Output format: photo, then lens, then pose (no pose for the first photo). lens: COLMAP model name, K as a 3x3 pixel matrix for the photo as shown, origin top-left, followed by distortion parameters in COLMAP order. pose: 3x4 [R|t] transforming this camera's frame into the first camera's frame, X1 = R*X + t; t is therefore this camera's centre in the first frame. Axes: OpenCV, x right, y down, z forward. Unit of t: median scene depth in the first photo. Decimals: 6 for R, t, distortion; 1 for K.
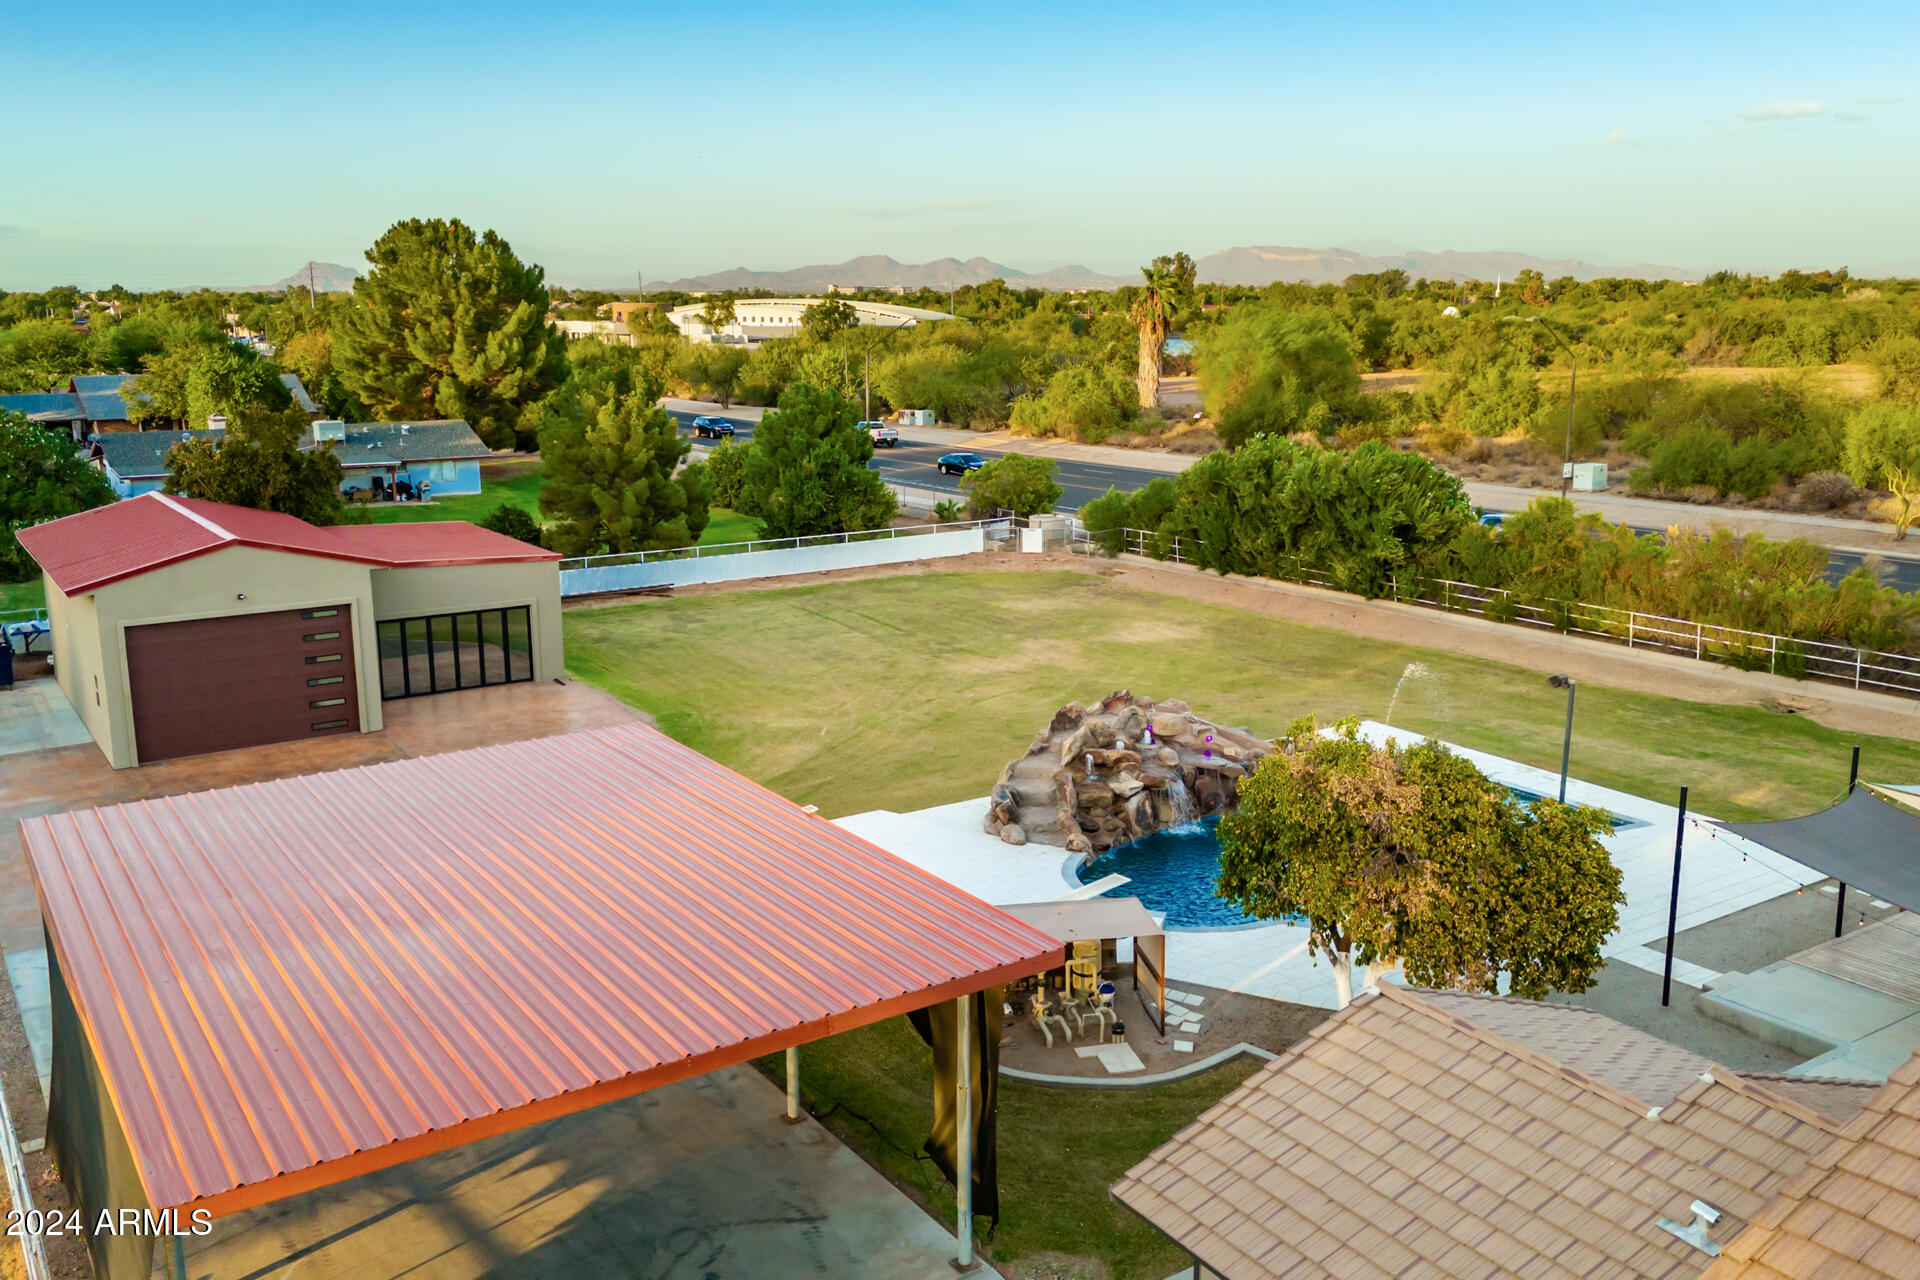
lens RADIAL K [[1592.9, 0, 963.5], [0, 1592.9, 623.4], [0, 0, 1]] dist [0.087425, -0.110042]
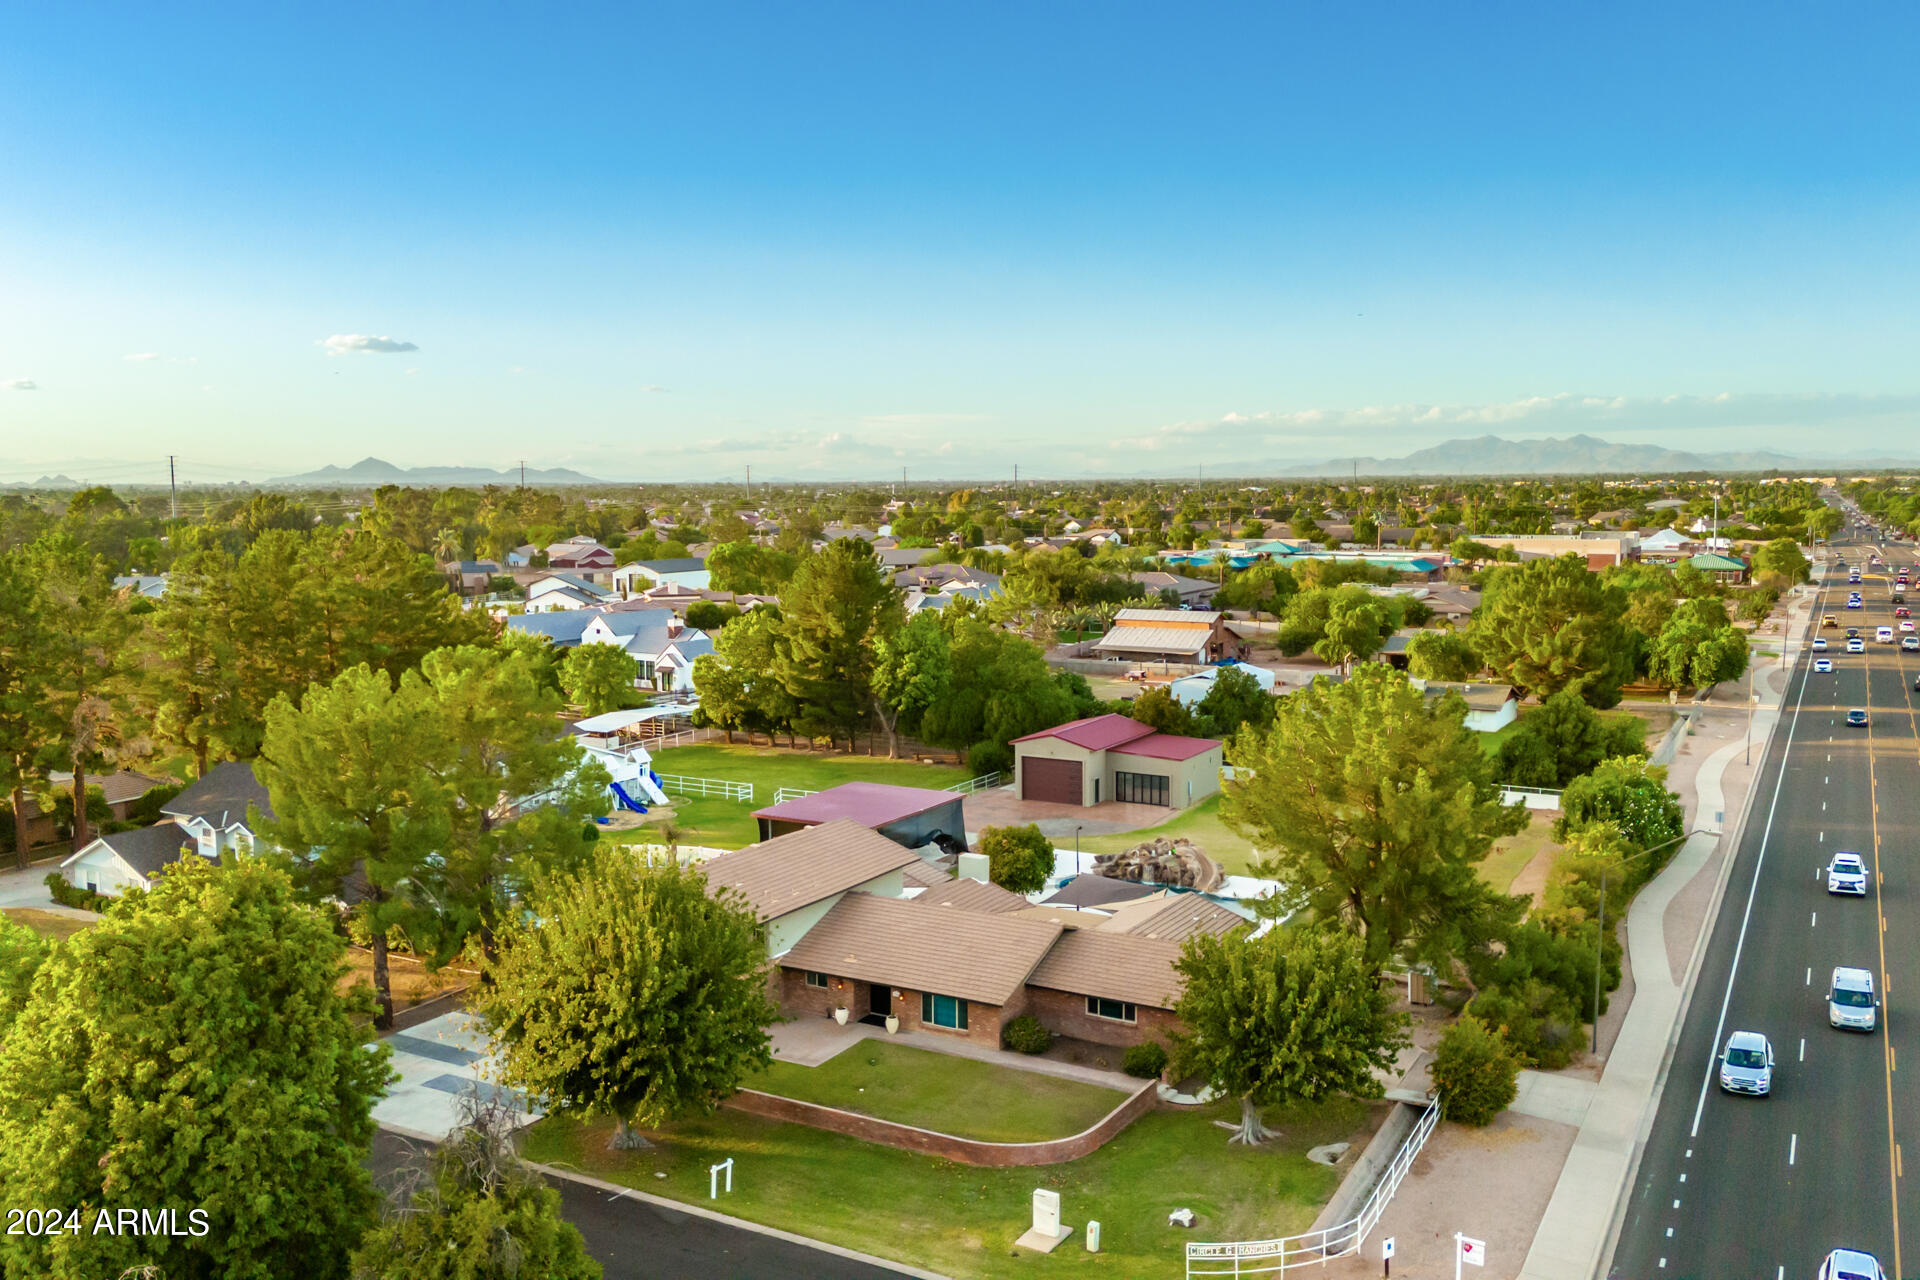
lens RADIAL K [[1580.9, 0, 963.8], [0, 1580.9, 635.5], [0, 0, 1]] dist [0.130536, -0.188590]
pose [[0.443804, 0.089217, -0.891671, 0.856263], [-0.173427, 0.984771, 0.012214, -0.097208], [0.879182, 0.149219, 0.452518, -0.221549]]
